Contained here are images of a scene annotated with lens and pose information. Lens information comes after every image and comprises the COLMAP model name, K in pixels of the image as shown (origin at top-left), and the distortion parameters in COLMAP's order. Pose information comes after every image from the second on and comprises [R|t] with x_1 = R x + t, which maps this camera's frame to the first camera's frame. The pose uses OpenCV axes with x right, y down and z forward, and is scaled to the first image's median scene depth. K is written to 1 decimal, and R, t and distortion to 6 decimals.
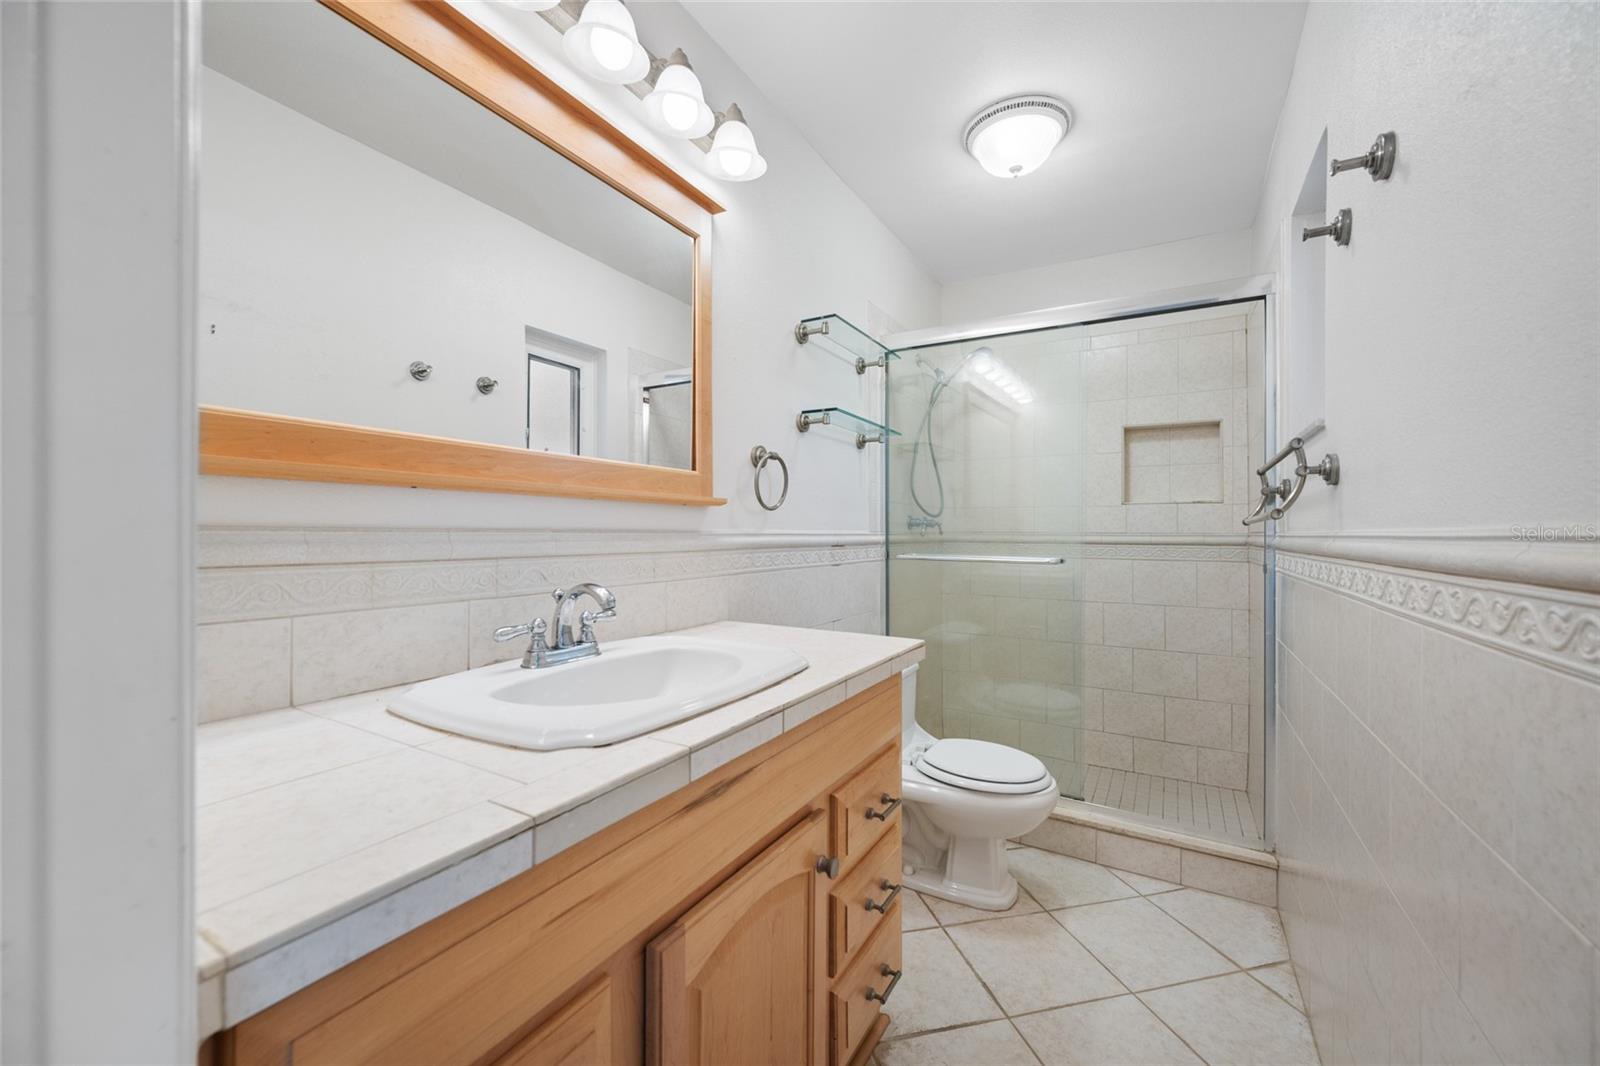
lens RADIAL K [[631.7, 0, 795.4], [0, 631.7, 527.3], [0, 0, 1]] dist [-0.001966, -0.000123]
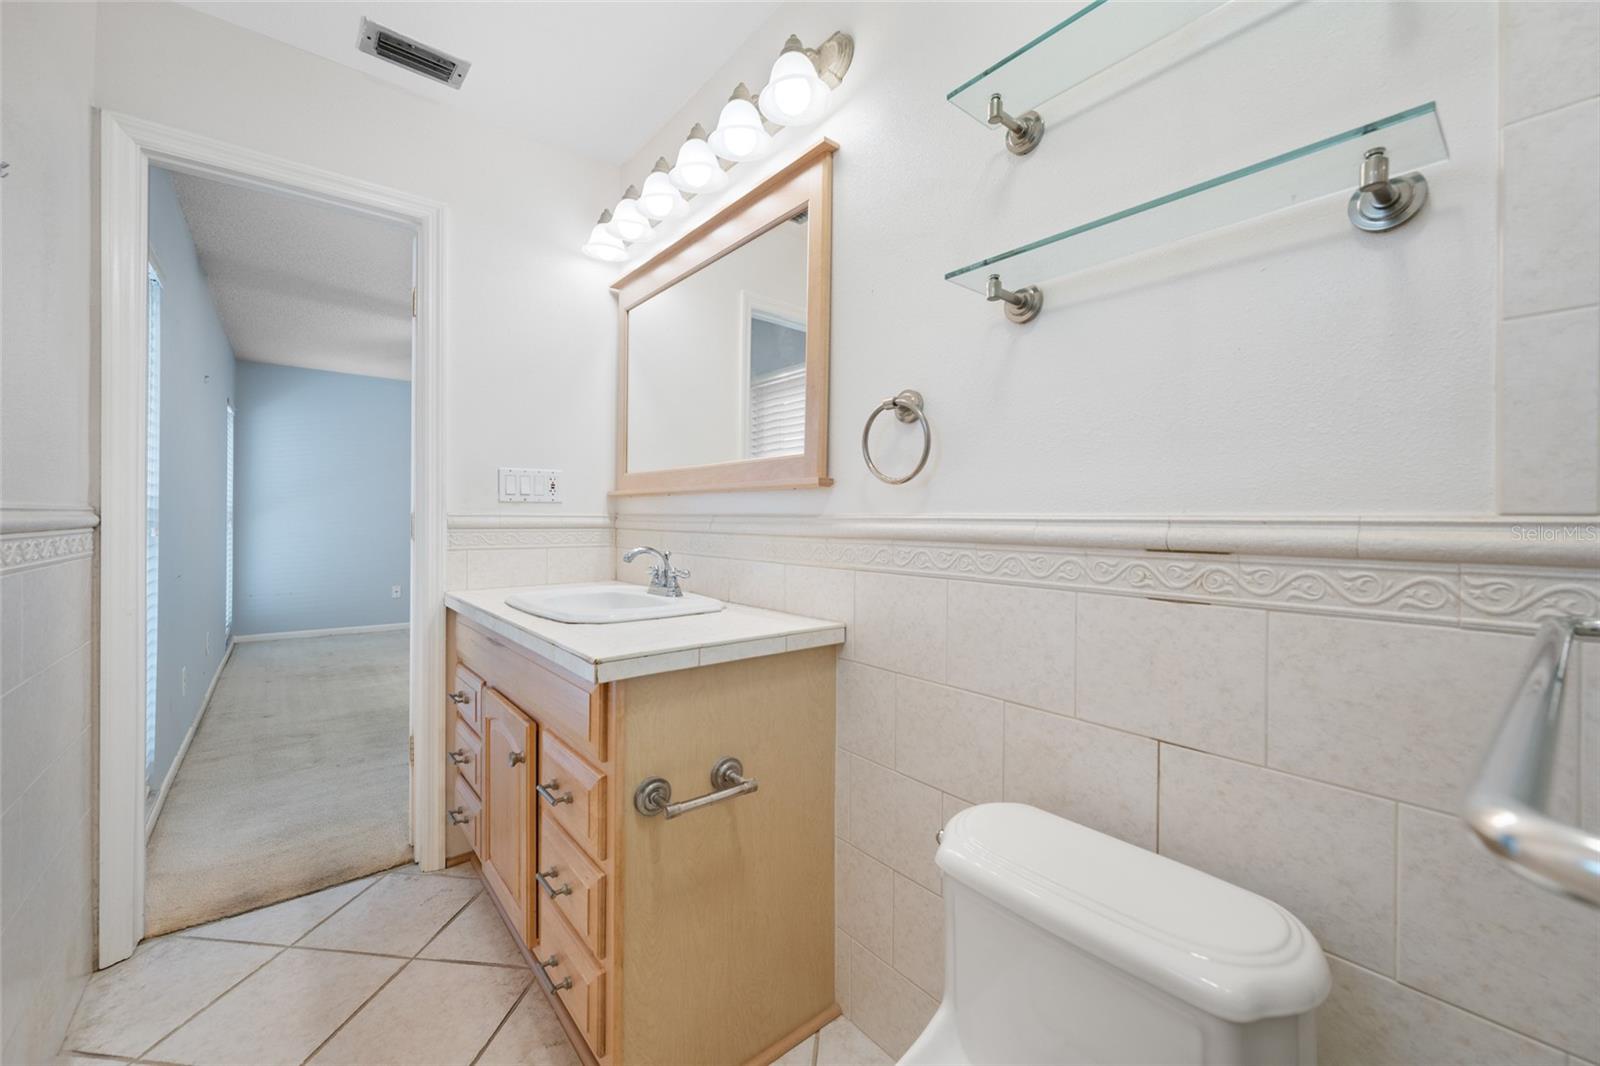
lens RADIAL K [[631.7, 0, 802.7], [0, 631.7, 522.7], [0, 0, 1]] dist [-0.001966, -0.000123]
pose [[-0.335671, -0.001548, -0.941978, 0.708056], [-0.003097, 0.999995, -0.000540, 0.016562], [0.941974, 0.002736, -0.335674, 1.260003]]
